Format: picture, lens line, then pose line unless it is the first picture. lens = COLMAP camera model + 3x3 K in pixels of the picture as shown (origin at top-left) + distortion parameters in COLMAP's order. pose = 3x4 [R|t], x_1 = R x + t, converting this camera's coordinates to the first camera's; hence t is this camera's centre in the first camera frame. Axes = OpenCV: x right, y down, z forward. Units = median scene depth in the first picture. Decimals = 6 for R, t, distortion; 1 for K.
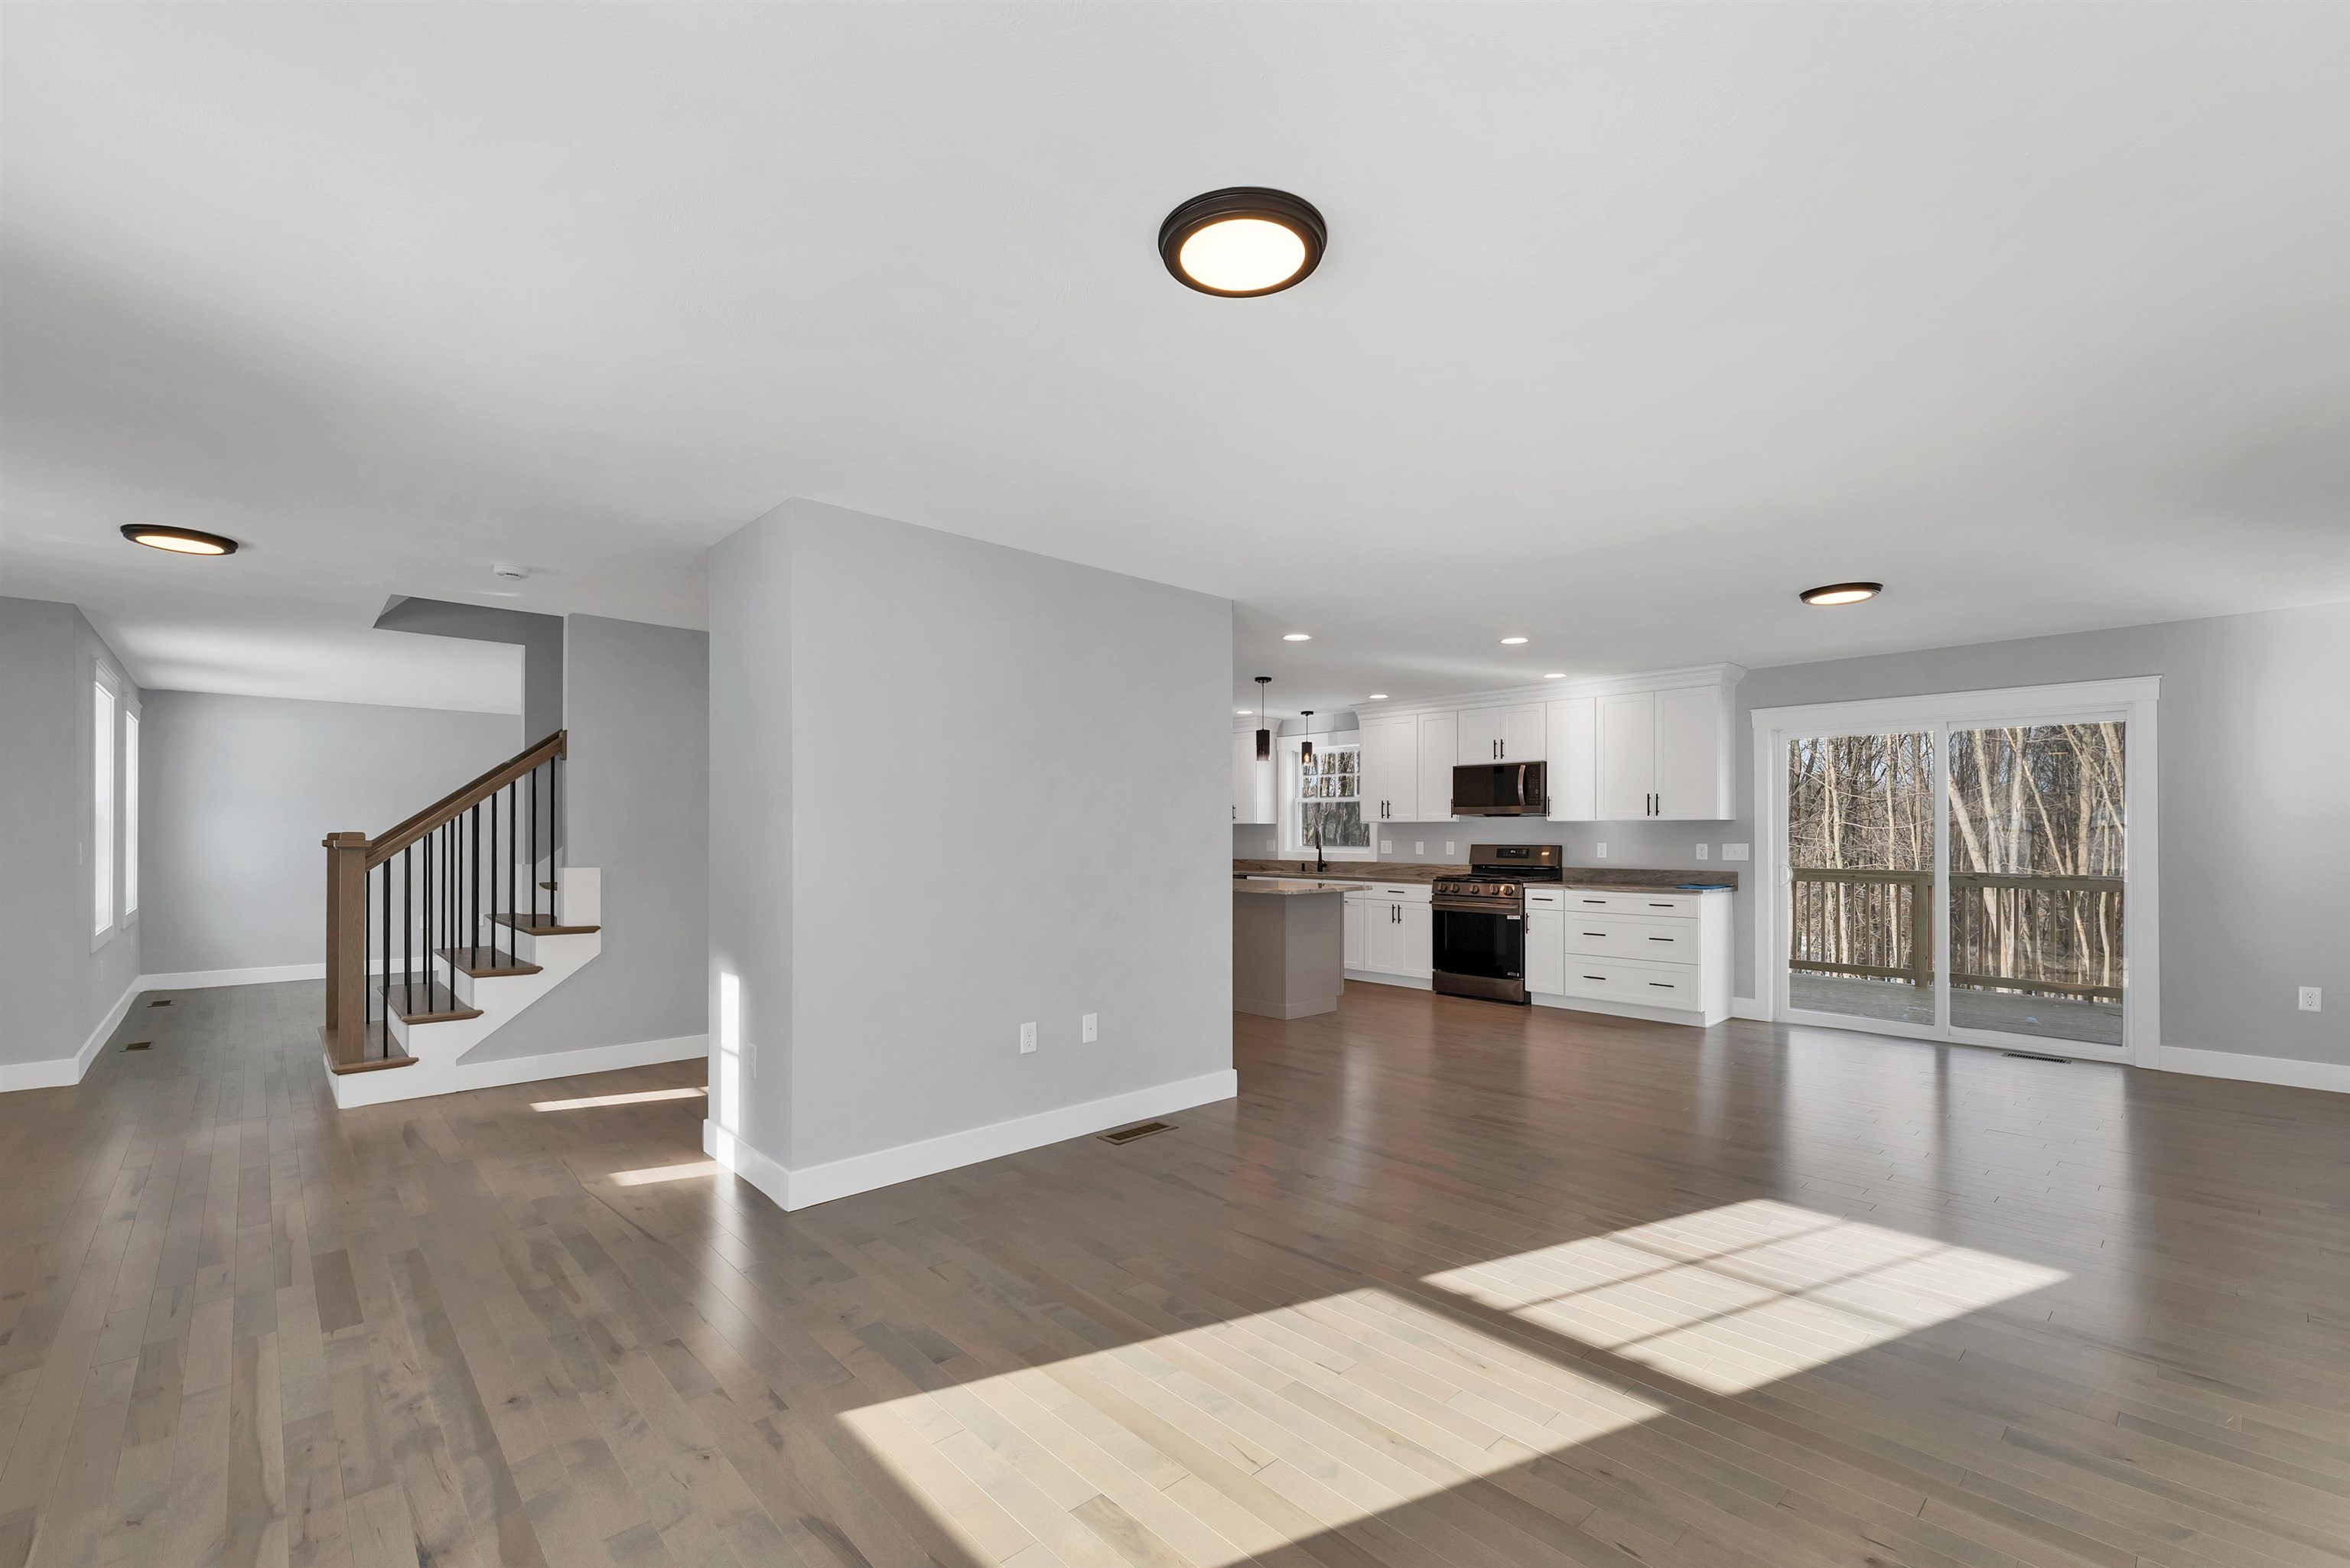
lens RADIAL K [[994.9, 0, 1169.4], [0, 994.9, 827.7], [0, 0, 1]] dist [-0.000237, -0.000179]
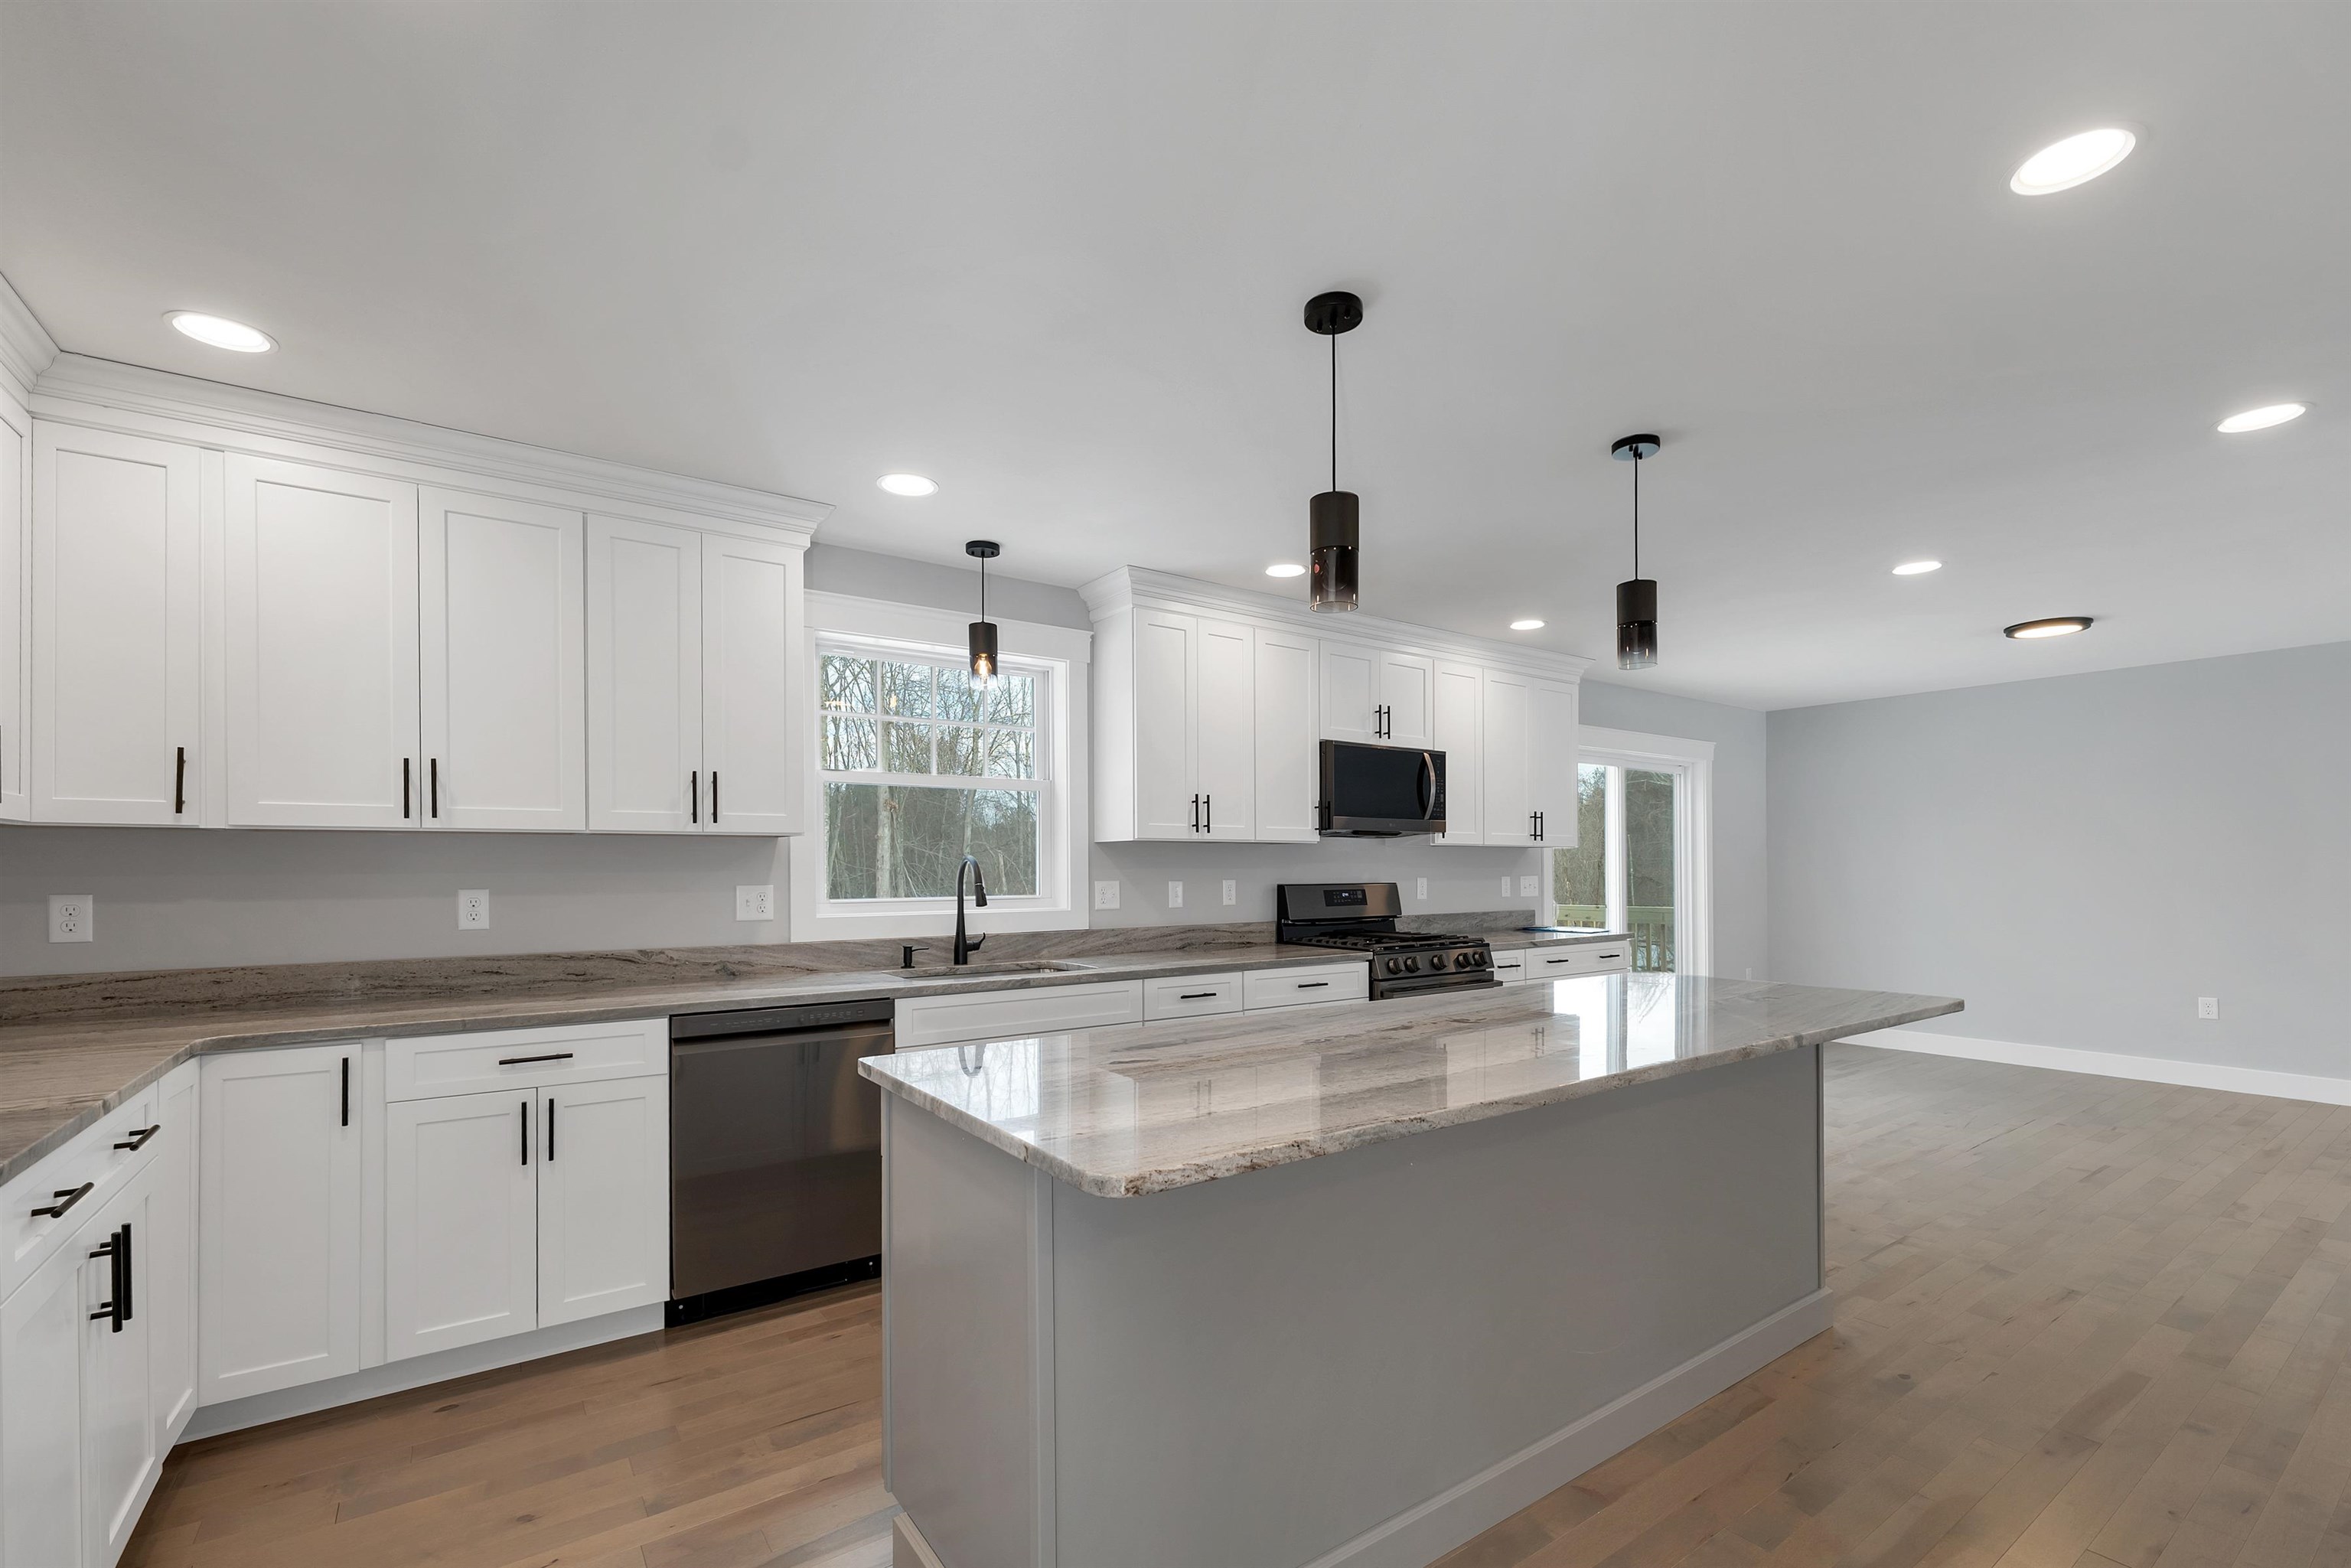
lens RADIAL K [[927.0, 0, 1122.5], [0, 927.0, 863.2], [0, 0, 1]] dist [-0.015282, -0.000044]
pose [[0.183751, 0.002764, 0.982969, -0.238236], [-0.001386, 0.999996, -0.002552, 0.006703], [-0.982972, -0.000893, 0.183754, 1.054503]]
